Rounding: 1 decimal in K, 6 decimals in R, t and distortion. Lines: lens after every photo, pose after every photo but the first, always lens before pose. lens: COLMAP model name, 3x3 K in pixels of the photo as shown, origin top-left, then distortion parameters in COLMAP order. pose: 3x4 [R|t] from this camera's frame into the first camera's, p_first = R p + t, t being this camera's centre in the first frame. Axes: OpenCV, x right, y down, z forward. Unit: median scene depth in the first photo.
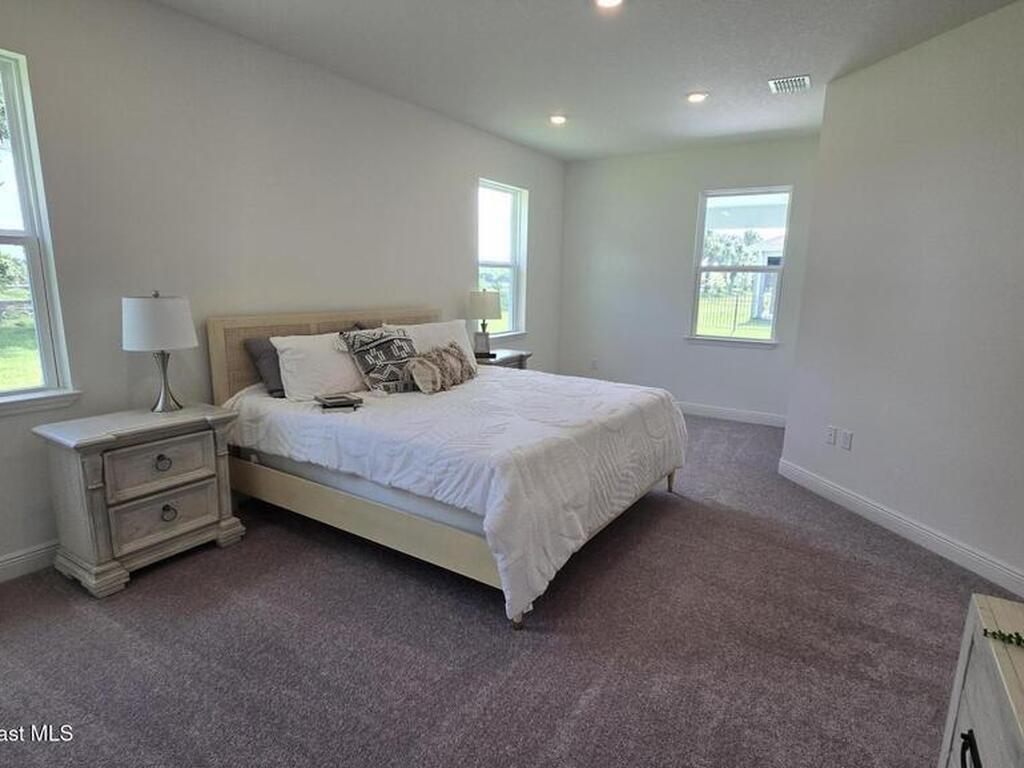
lens RADIAL K [[557.7, 0, 510.3], [0, 557.7, 392.2], [0, 0, 1]] dist [0.000180, -0.000050]
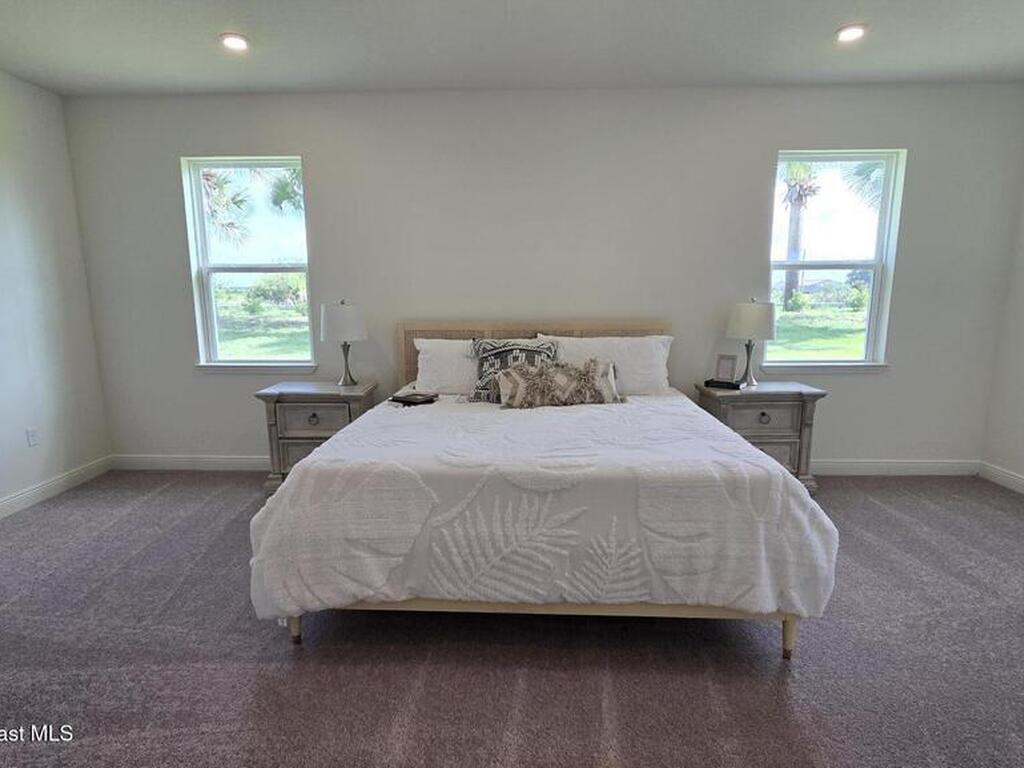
lens RADIAL K [[557.7, 0, 510.3], [0, 557.7, 392.2], [0, 0, 1]] dist [0.000180, -0.000050]
pose [[0.522628, 0.130526, -0.842510, 0.651790], [-0.156450, 0.986113, 0.055724, -0.077718], [0.838083, 0.102687, 0.535791, 0.506377]]
